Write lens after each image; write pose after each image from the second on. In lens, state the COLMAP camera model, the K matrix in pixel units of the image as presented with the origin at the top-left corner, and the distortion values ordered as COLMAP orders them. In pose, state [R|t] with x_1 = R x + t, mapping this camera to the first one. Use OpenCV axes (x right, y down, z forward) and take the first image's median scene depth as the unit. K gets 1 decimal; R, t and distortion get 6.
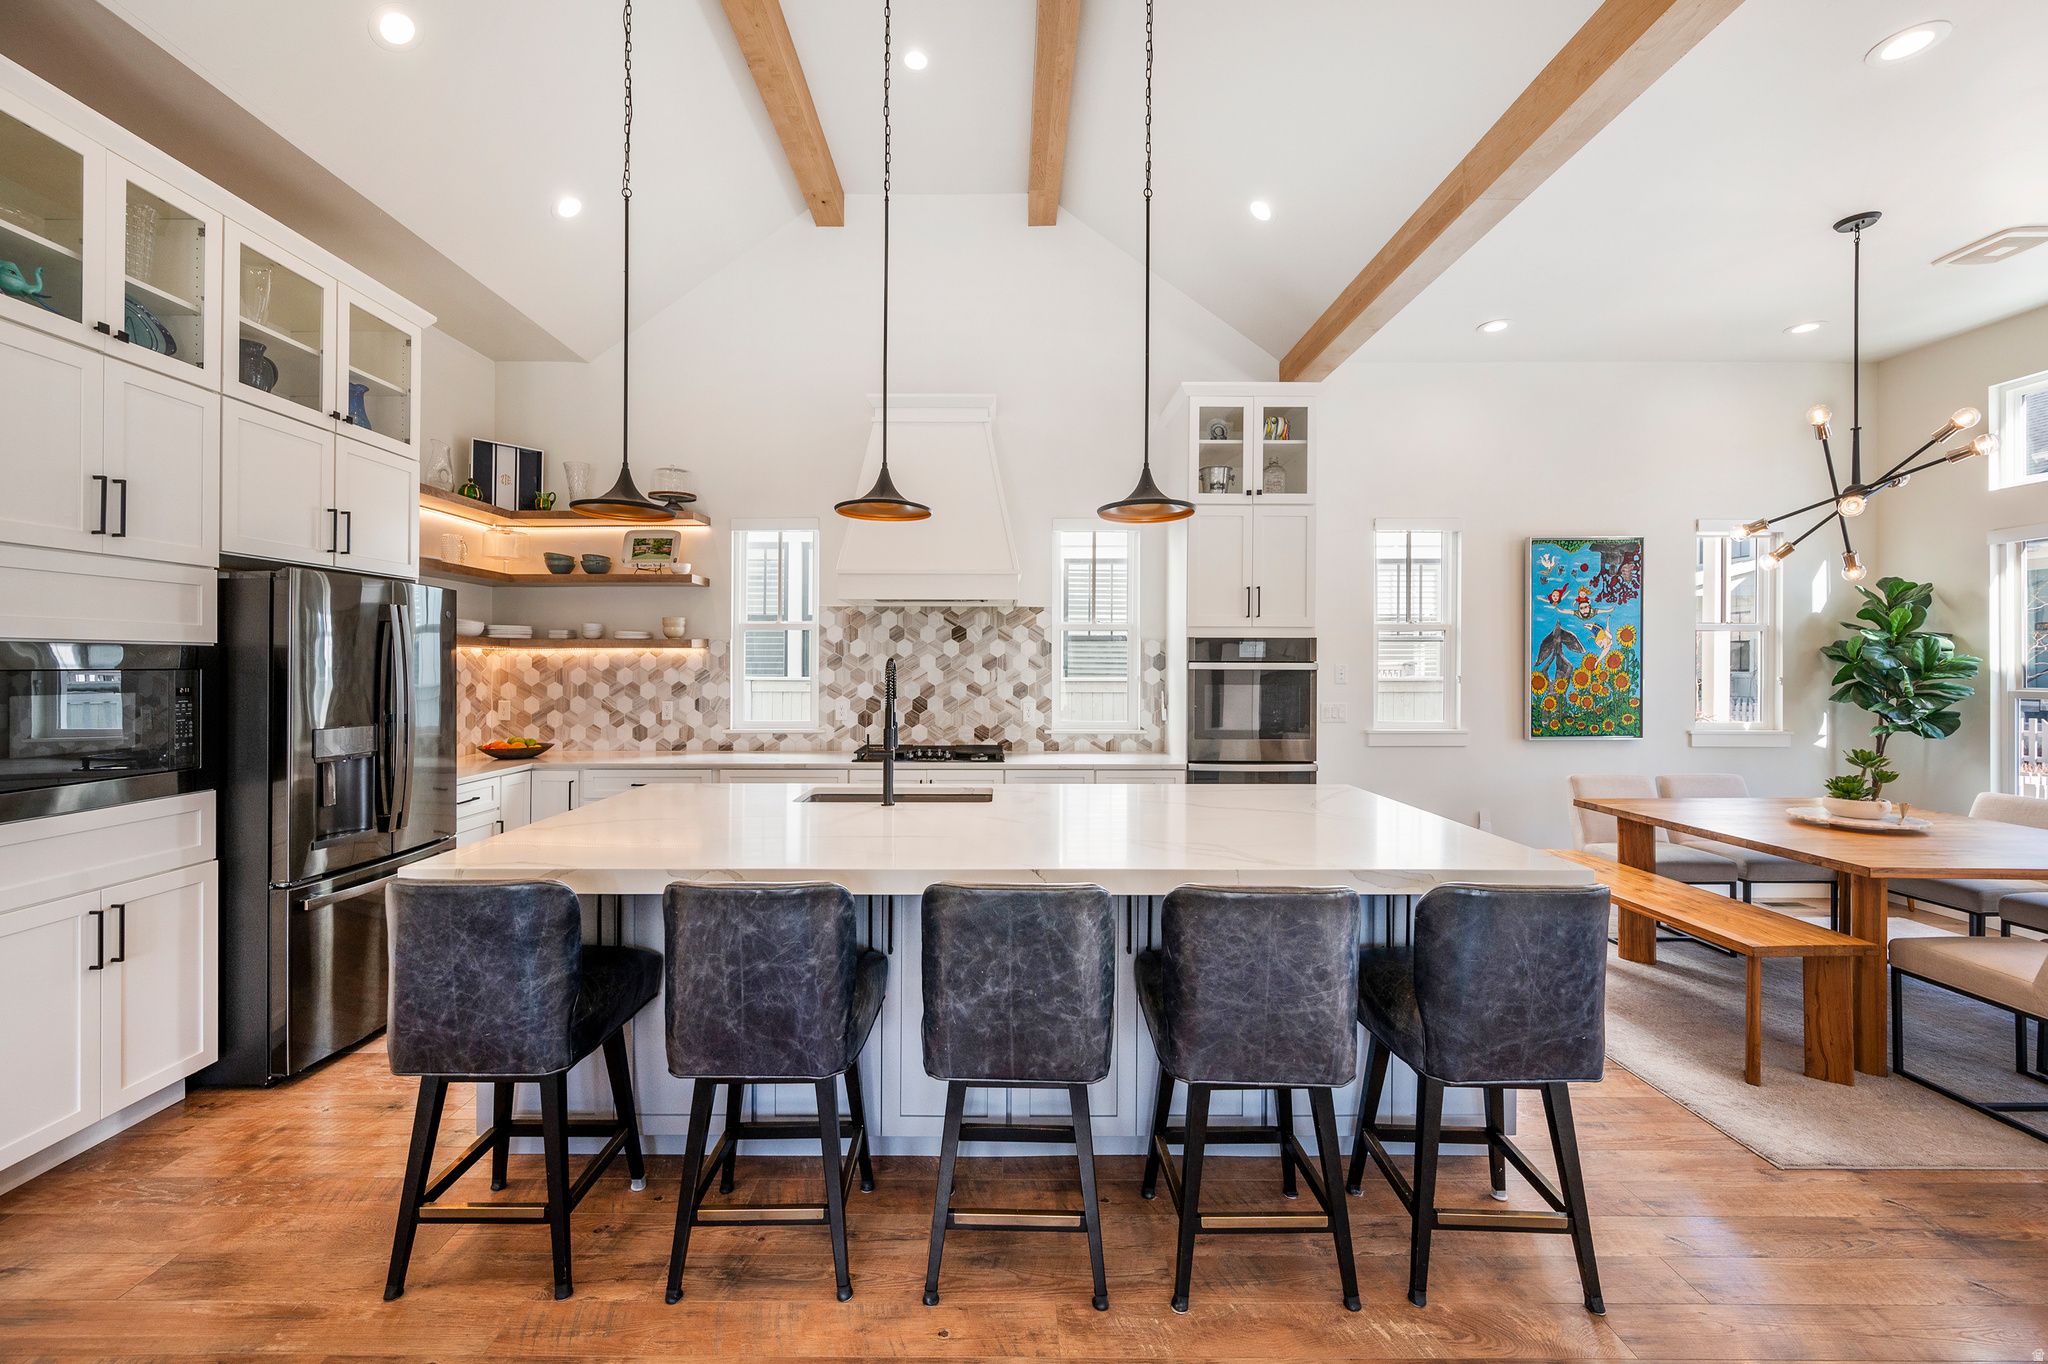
lens RADIAL K [[851.6, 0, 1026.4], [0, 851.6, 673.5], [0, 0, 1]] dist [-0.003974, 0.001113]
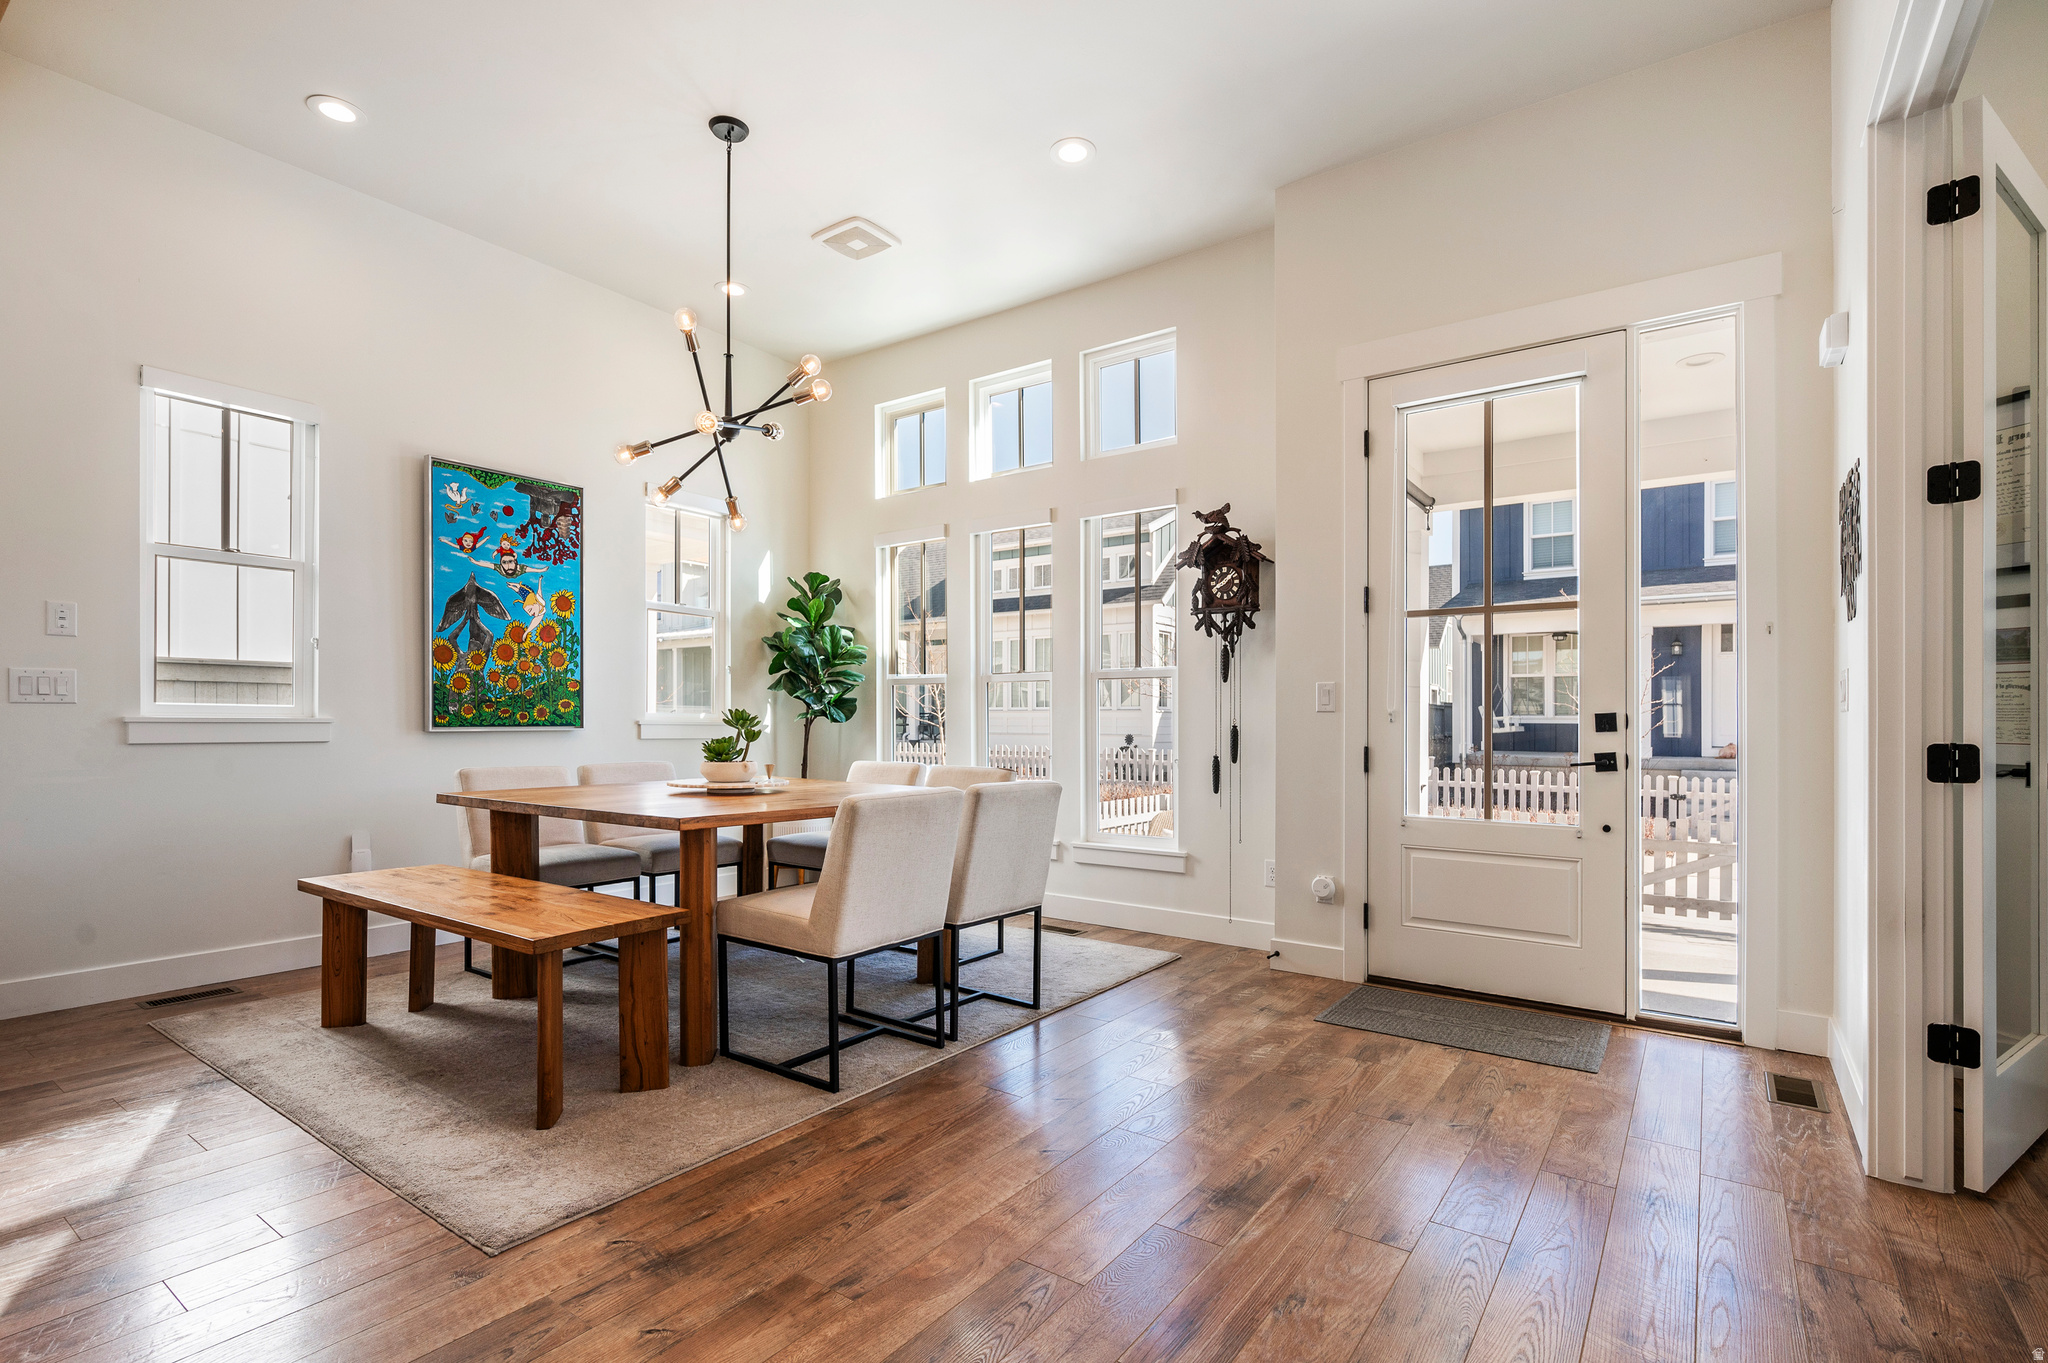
lens RADIAL K [[936.0, 0, 1051.2], [0, 936.0, 724.5], [0, 0, 1]] dist [-0.000520, -0.001170]
pose [[0.579099, -0.001435, 0.815256, 0.250073], [0.000938, 0.999999, 0.001094, 0.074206], [-0.815257, 0.000132, 0.579100, 0.095003]]
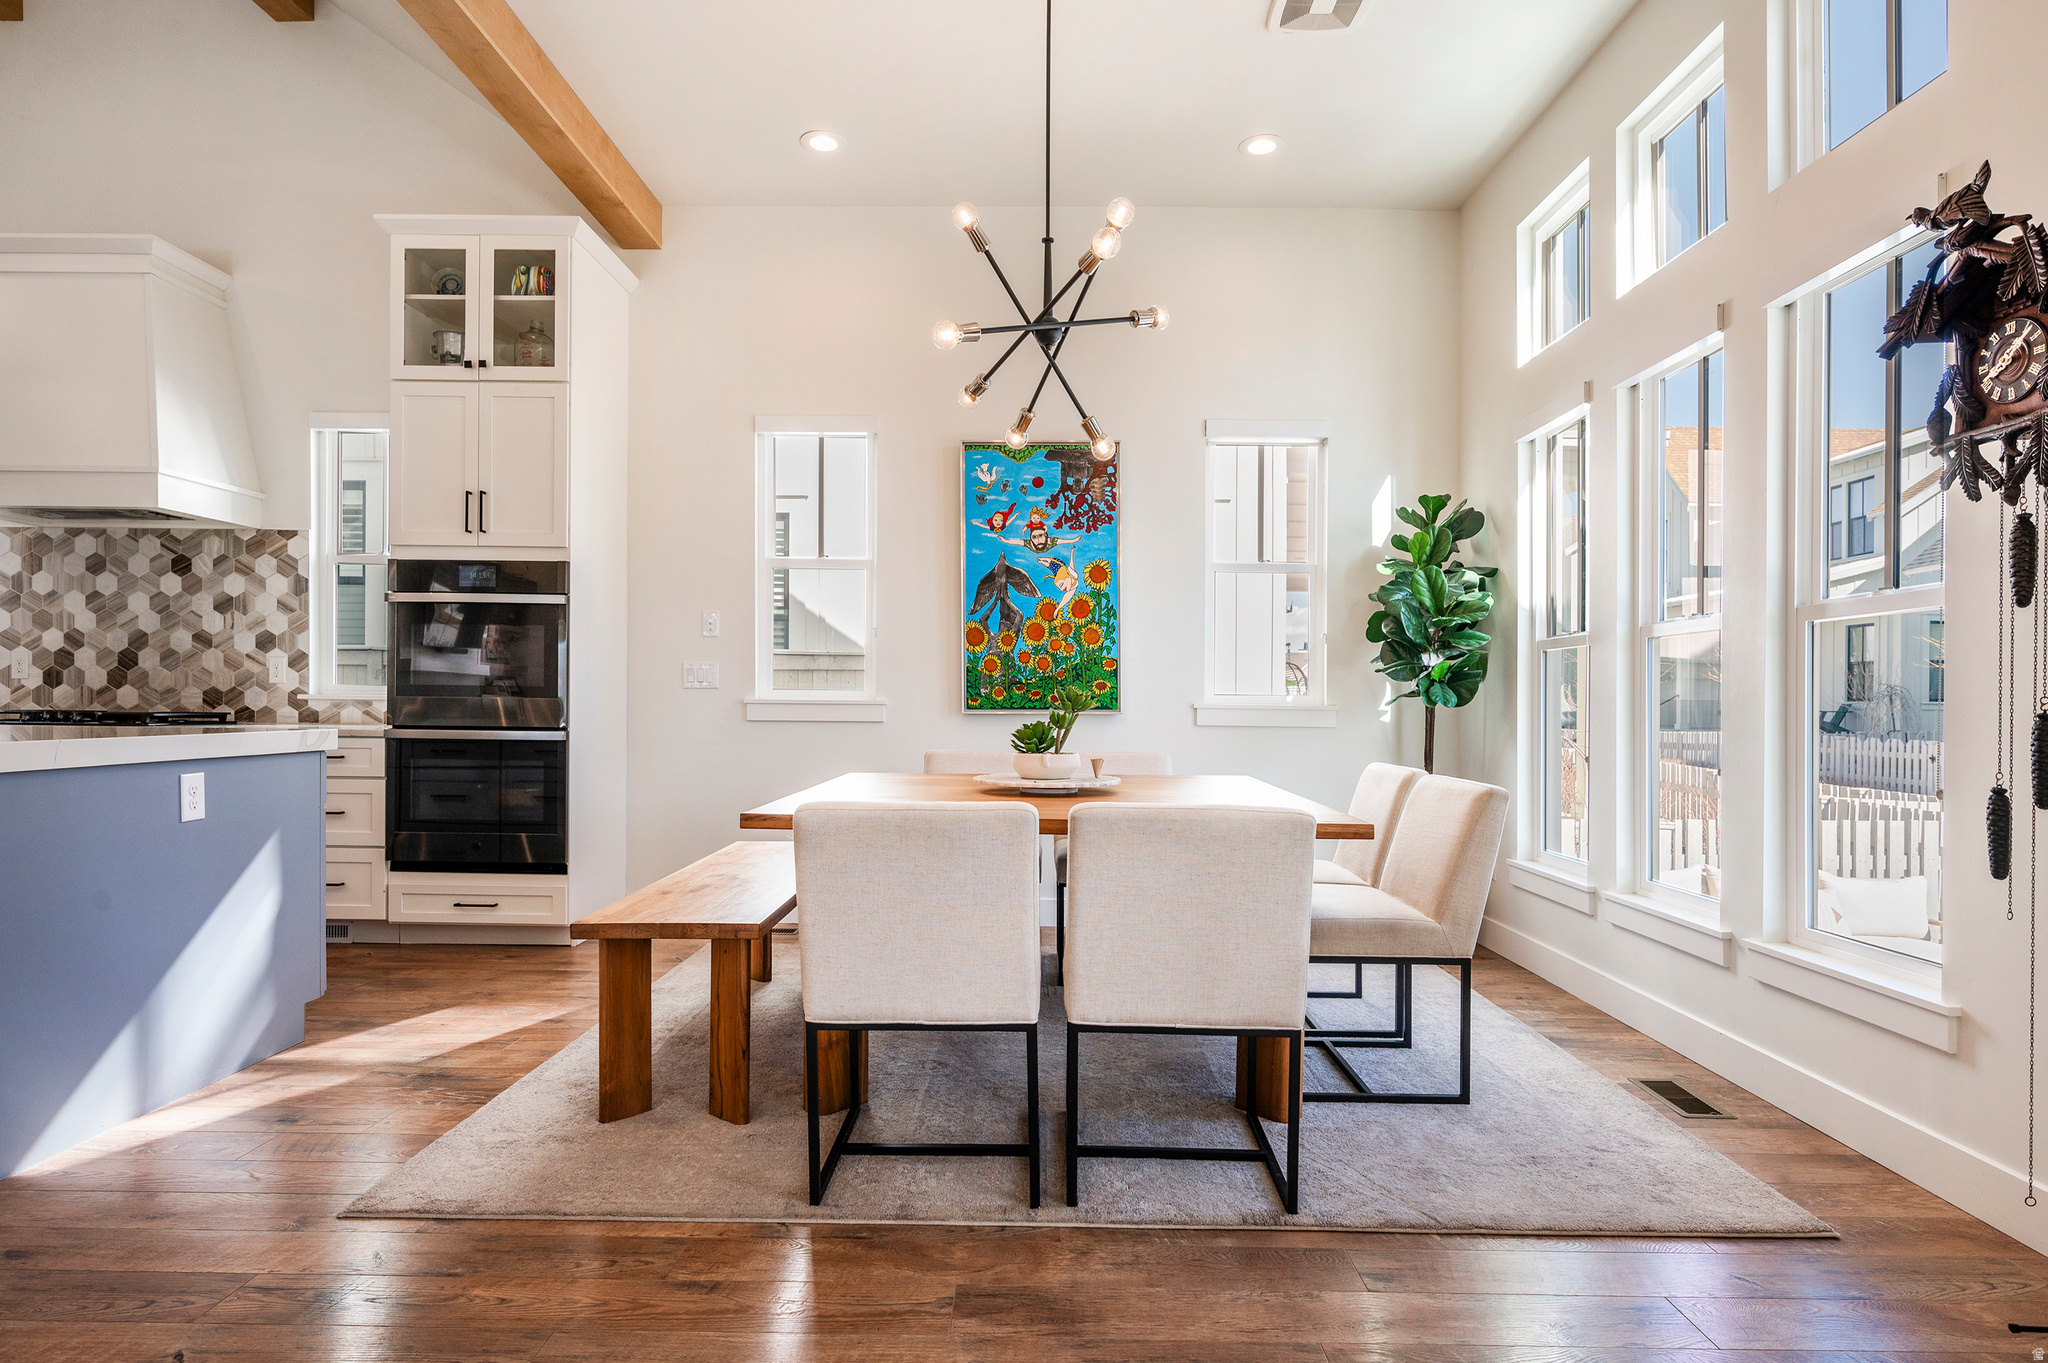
lens RADIAL K [[1072.9, 0, 1026.3], [0, 1072.9, 719.5], [0, 0, 1]] dist [0.000754, -0.001641]
pose [[0.999924, 0.005535, -0.011023, 0.678058], [-0.005430, 0.999939, 0.009578, 0.076498], [0.011076, -0.009518, 0.999893, 0.060353]]
